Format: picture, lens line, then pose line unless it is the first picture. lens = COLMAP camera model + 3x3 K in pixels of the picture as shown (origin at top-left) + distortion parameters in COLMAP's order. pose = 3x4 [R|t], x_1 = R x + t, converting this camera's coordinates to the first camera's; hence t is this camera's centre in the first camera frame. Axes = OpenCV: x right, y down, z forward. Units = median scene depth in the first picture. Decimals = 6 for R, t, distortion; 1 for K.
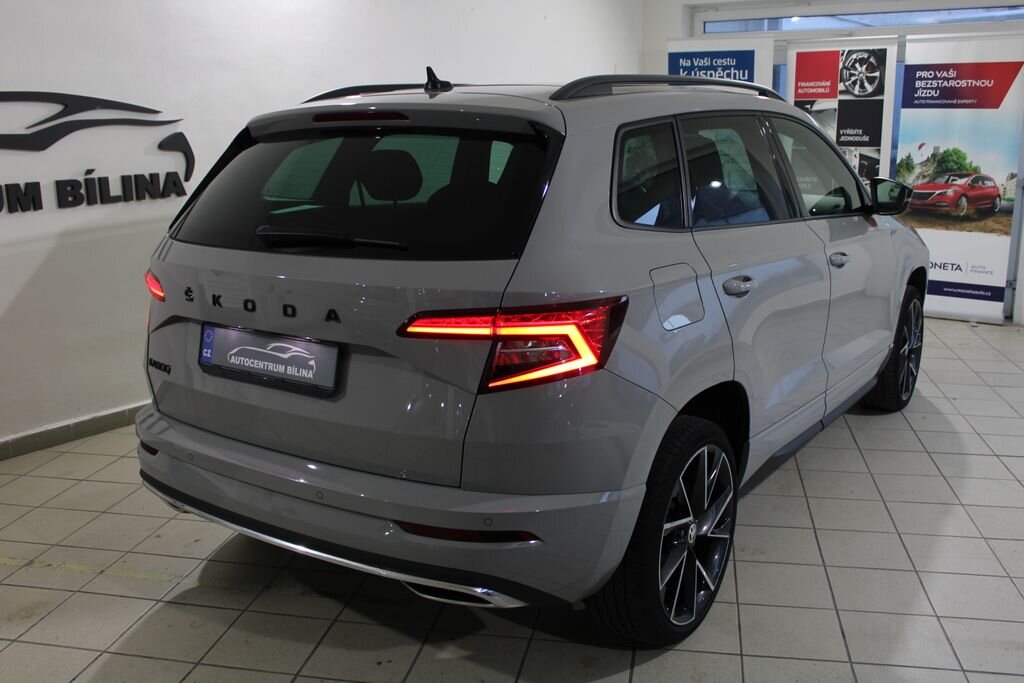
lens RADIAL K [[987.1, 0, 511.9], [0, 987.1, 347.1], [0, 0, 1]] dist [-0.145953, 0.000000]
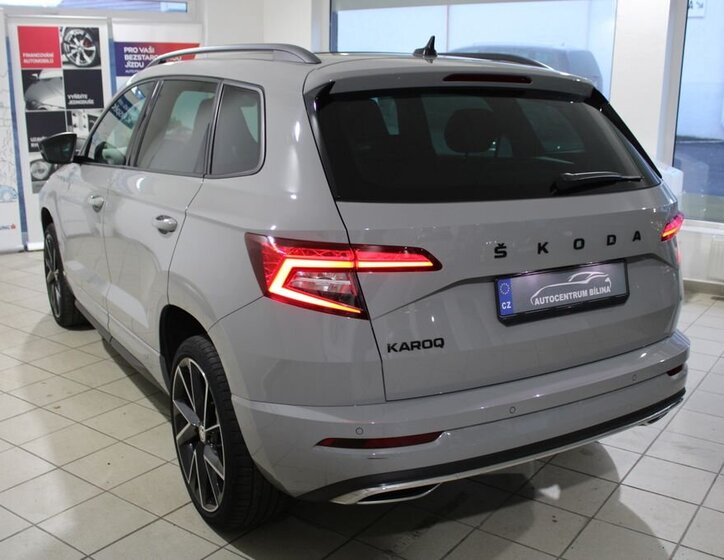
lens RADIAL K [[787.2, 0, 361.4], [0, 787.2, 274.6], [0, 0, 1]] dist [-0.069016, 0.000000]
pose [[0.402903, -0.187958, 0.895735, -0.423424], [0.187571, 0.974870, 0.120194, -0.058460], [-0.895816, 0.119587, 0.428034, 0.300297]]
